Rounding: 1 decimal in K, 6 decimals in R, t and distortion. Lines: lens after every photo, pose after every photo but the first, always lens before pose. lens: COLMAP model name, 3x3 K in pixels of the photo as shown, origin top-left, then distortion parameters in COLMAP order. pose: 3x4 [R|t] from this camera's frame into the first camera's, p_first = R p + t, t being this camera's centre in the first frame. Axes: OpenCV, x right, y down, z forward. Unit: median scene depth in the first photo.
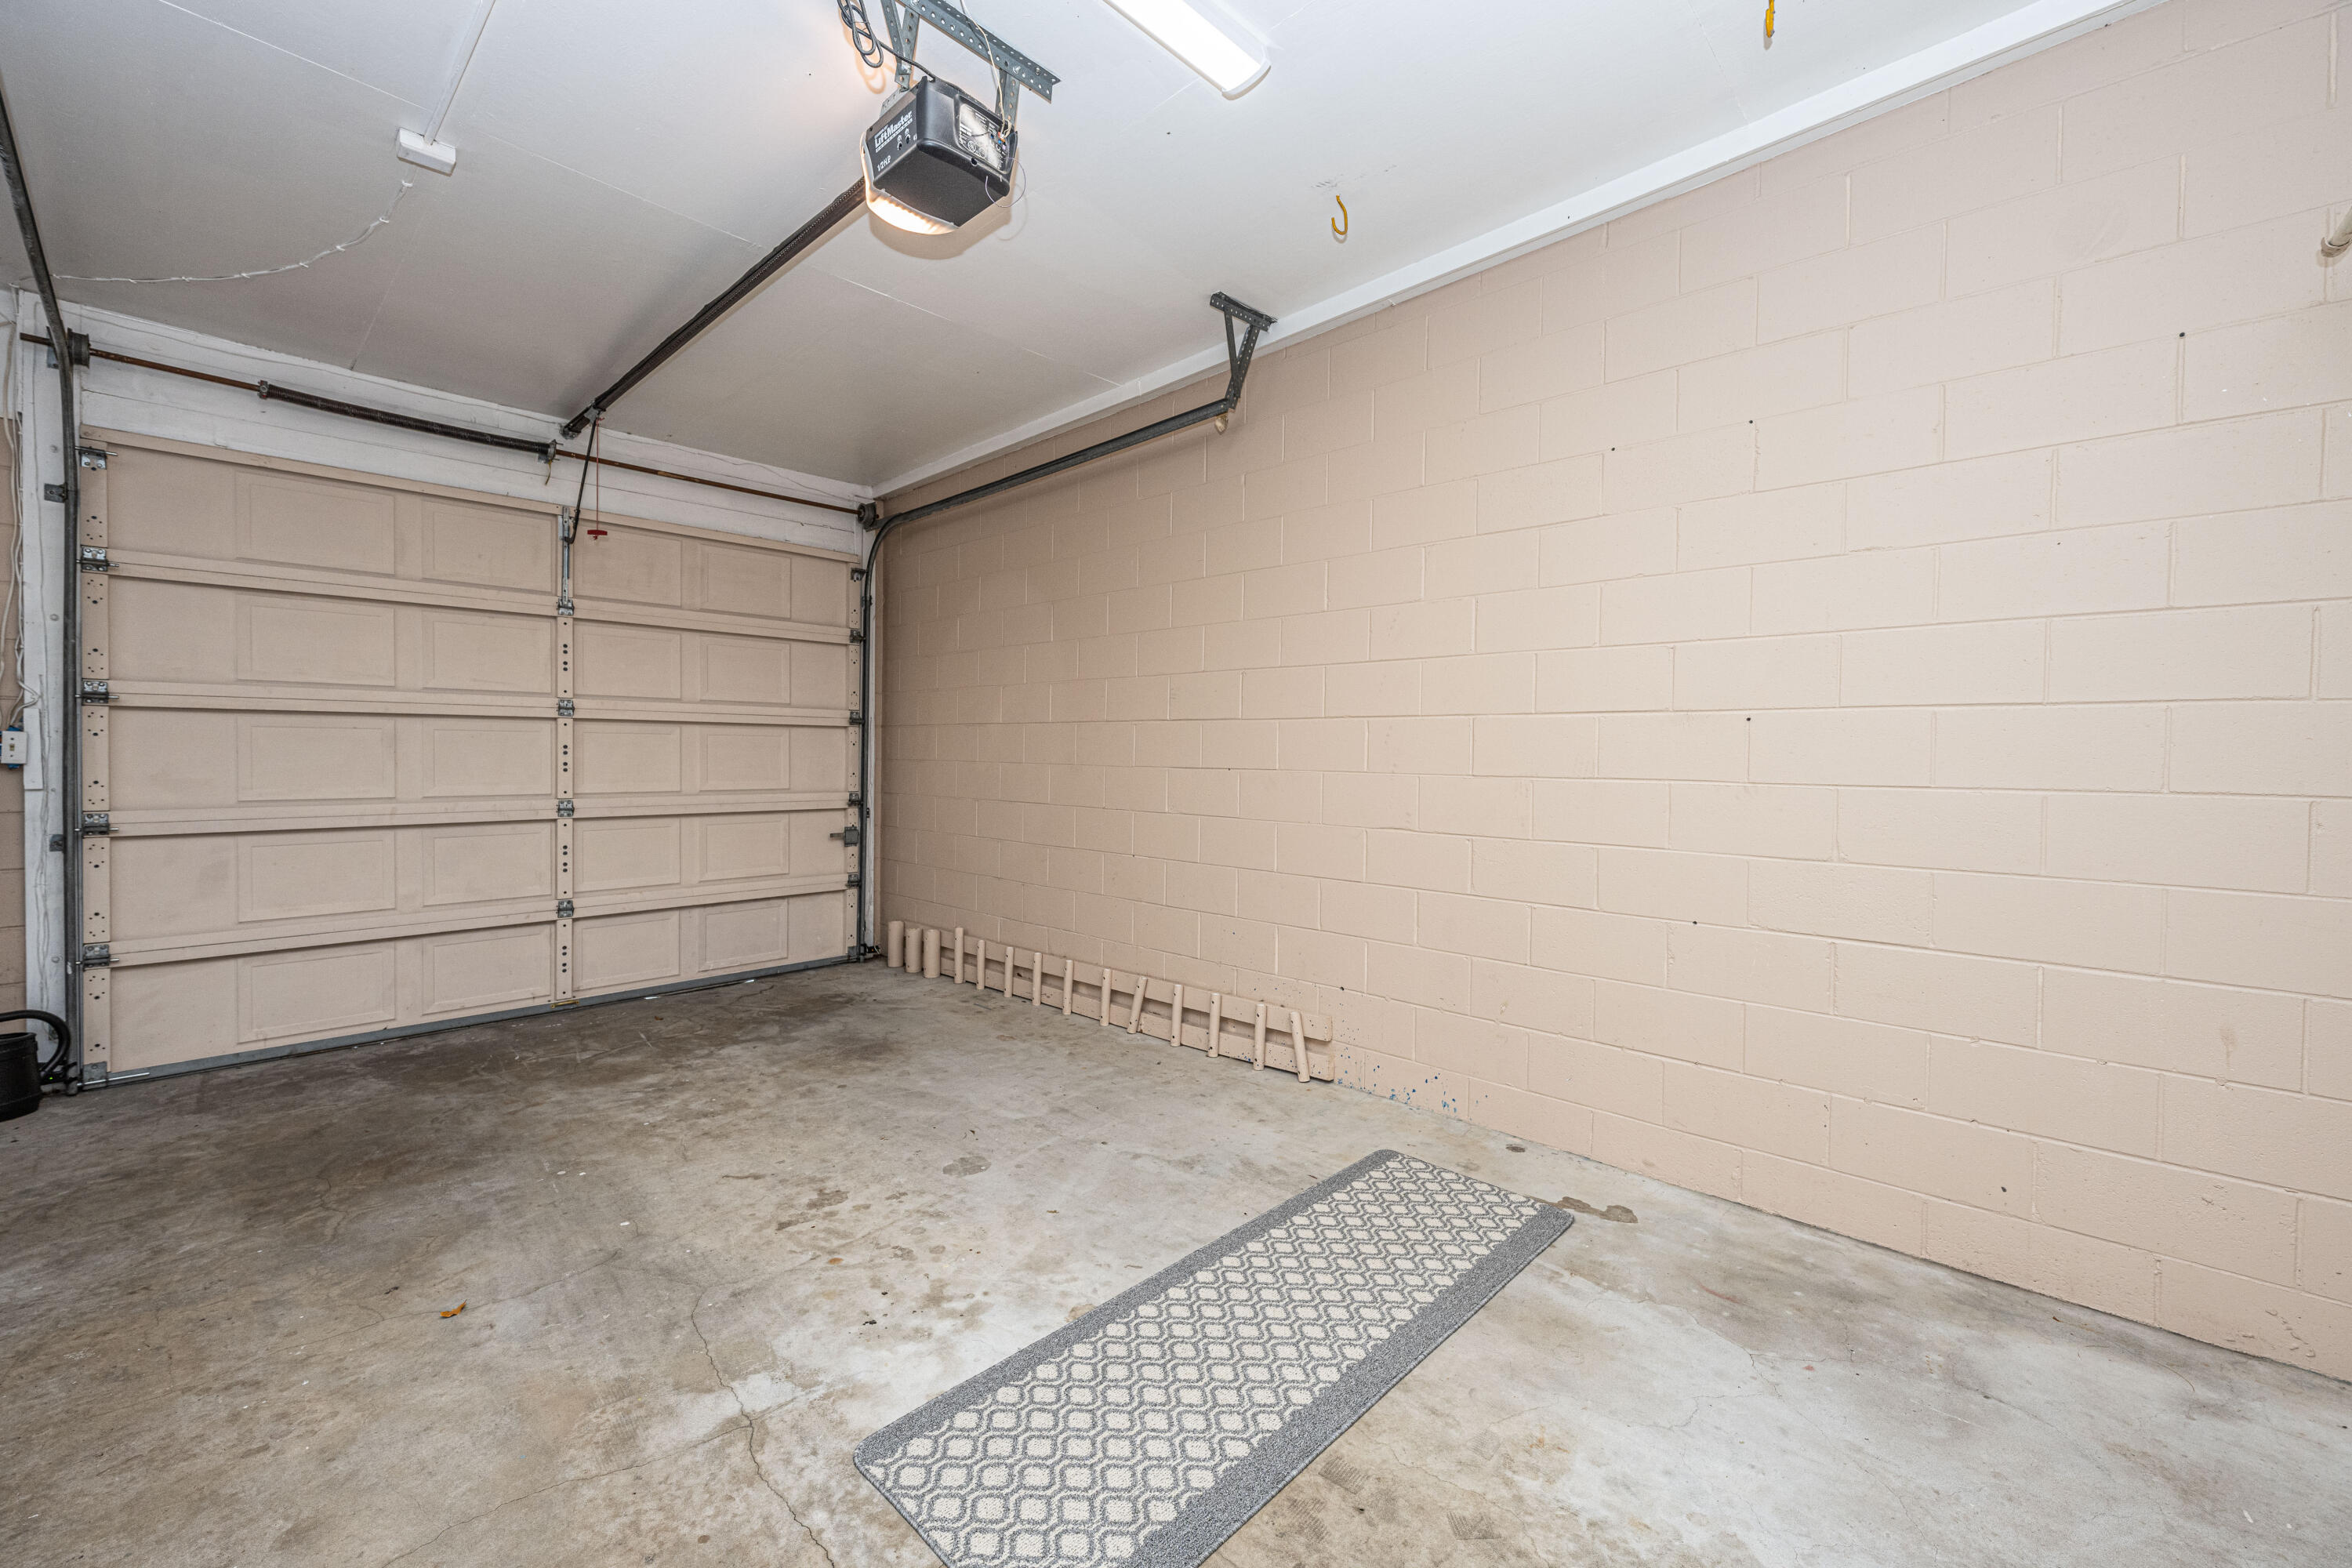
lens RADIAL K [[958.7, 0, 1174.0], [0, 958.7, 773.8], [0, 0, 1]] dist [-0.000739, -0.000119]
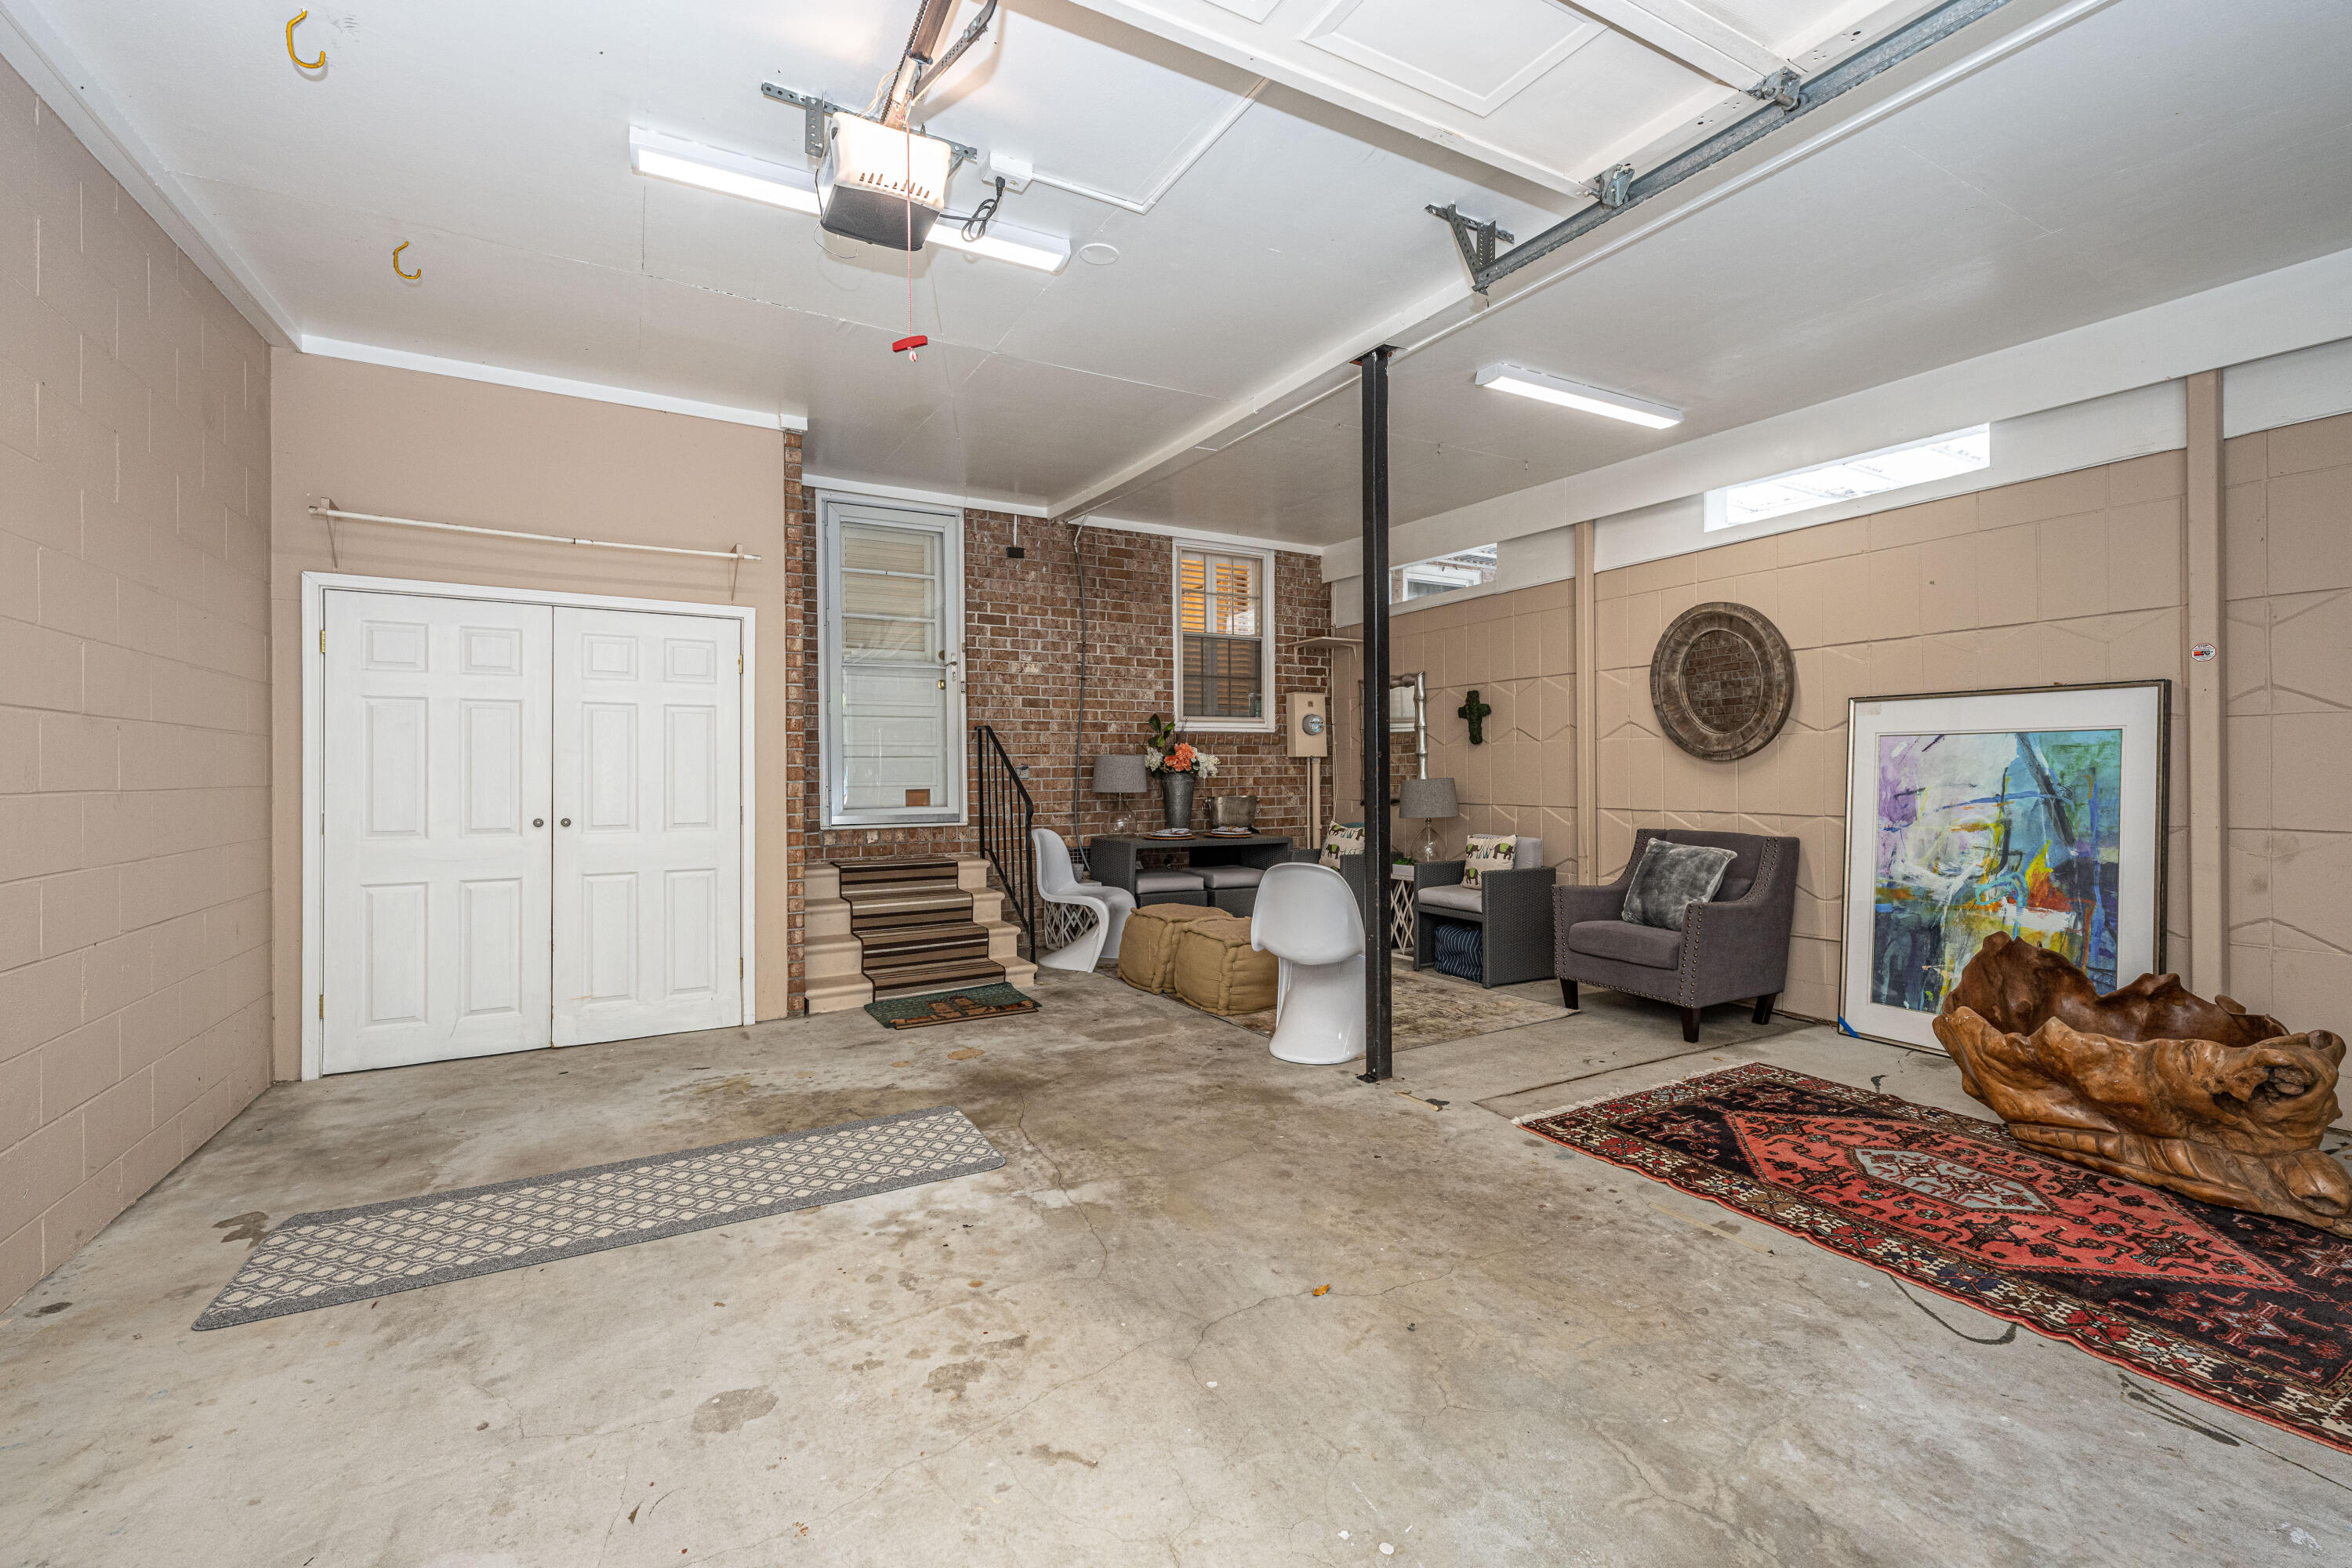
lens RADIAL K [[958.7, 0, 1170.8], [0, 958.7, 767.9], [0, 0, 1]] dist [-0.000739, -0.000119]
pose [[-0.951916, -0.004189, 0.306330, -0.820692], [0.002007, 0.999800, 0.019908, -0.021000], [-0.306352, 0.019565, -0.951717, 1.822637]]
